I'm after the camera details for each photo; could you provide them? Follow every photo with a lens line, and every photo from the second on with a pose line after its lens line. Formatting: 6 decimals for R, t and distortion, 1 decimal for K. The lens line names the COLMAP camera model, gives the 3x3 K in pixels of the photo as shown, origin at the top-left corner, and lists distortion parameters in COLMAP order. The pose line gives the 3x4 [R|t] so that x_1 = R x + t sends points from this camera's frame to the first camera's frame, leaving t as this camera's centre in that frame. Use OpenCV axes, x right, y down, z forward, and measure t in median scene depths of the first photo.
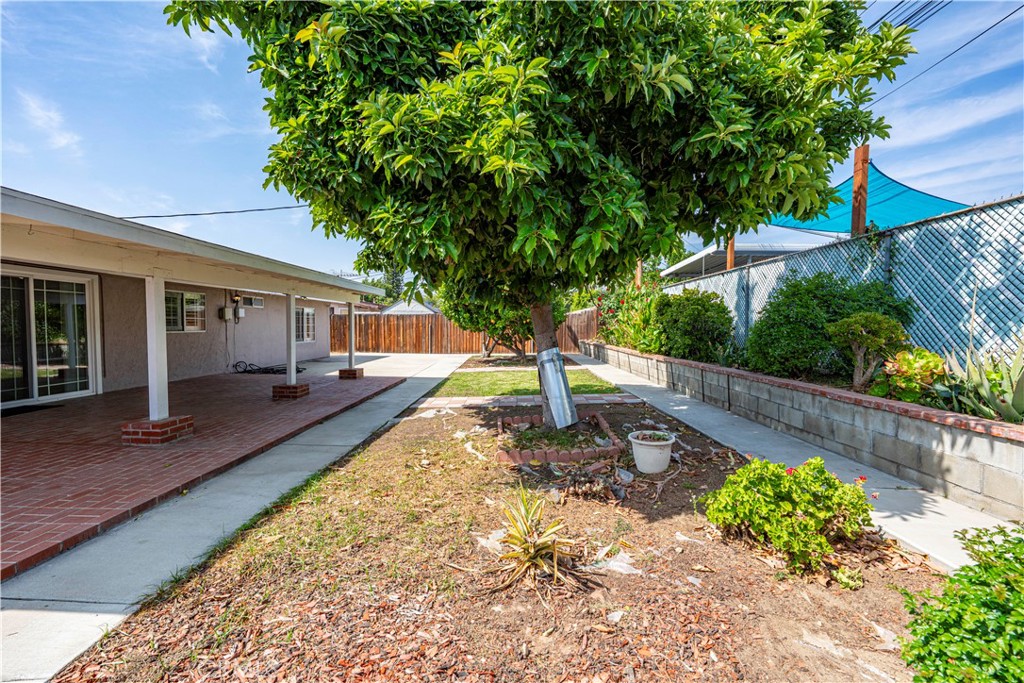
lens RADIAL K [[405.6, 0, 506.2], [0, 405.6, 340.3], [0, 0, 1]] dist [-0.000202, -0.000214]
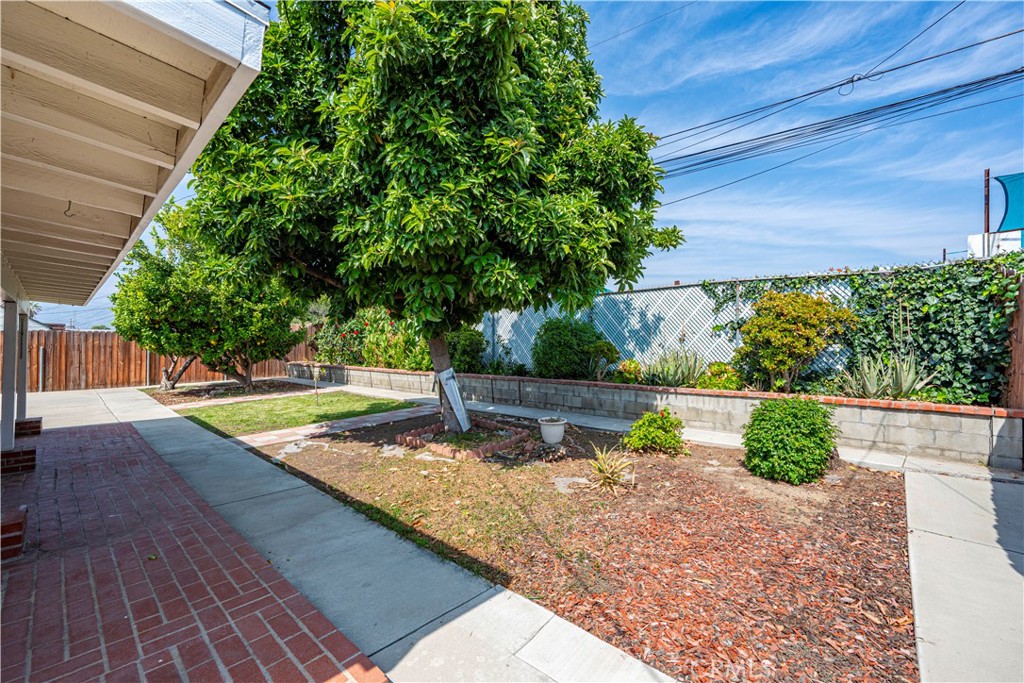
lens RADIAL K [[413.7, 0, 502.3], [0, 413.7, 339.7], [0, 0, 1]] dist [0.001265, 0.000208]
pose [[0.670997, 0.006518, 0.741431, -0.831169], [0.030697, 0.998860, -0.036561, -0.014940], [-0.740824, 0.047292, 0.670032, 0.059326]]
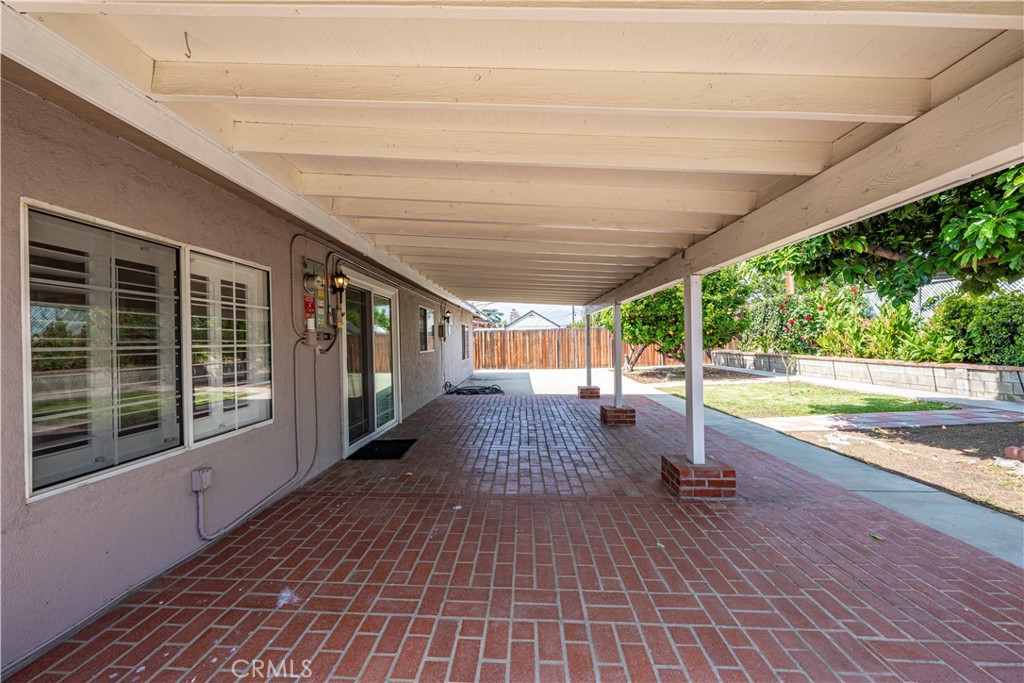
lens RADIAL K [[388.2, 0, 509.4], [0, 388.2, 340.0], [0, 0, 1]] dist [-0.001154, -0.000216]
pose [[0.999291, -0.026346, -0.026911, -1.241083], [0.025277, 0.998907, -0.039307, -0.014154], [0.027917, 0.038599, 0.998865, 0.268949]]
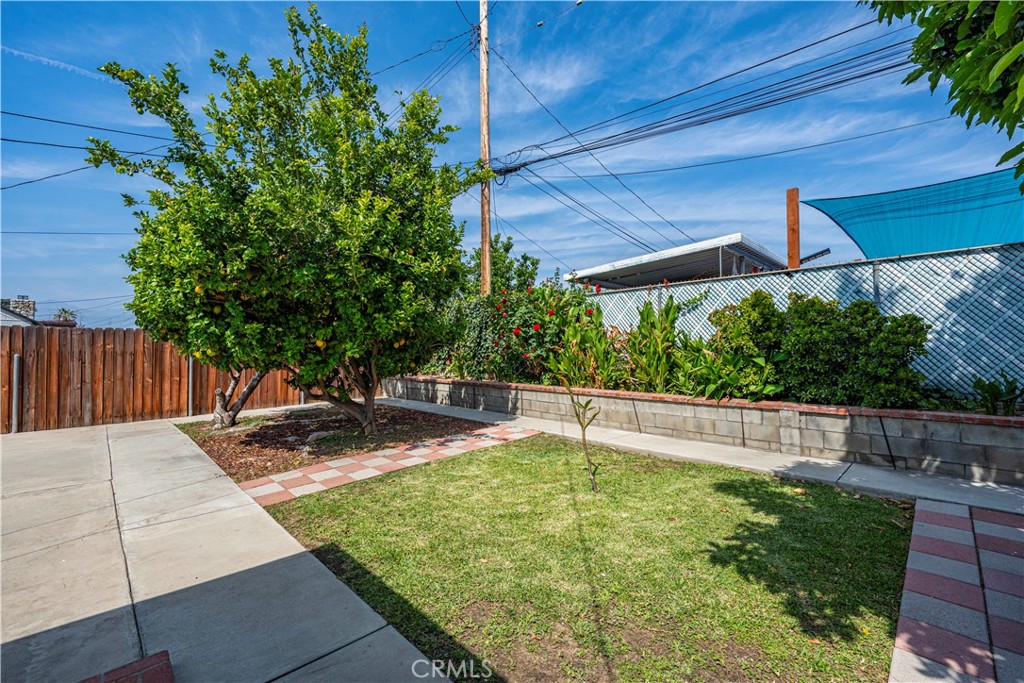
lens RADIAL K [[415.5, 0, 512.0], [0, 415.5, 325.3], [0, 0, 1]] dist [-0.005974, -0.000083]
pose [[0.700333, 0.032235, 0.713088, -0.631972], [0.037814, 0.995902, -0.082158, -0.076978], [-0.712814, 0.084503, 0.696244, 1.821312]]
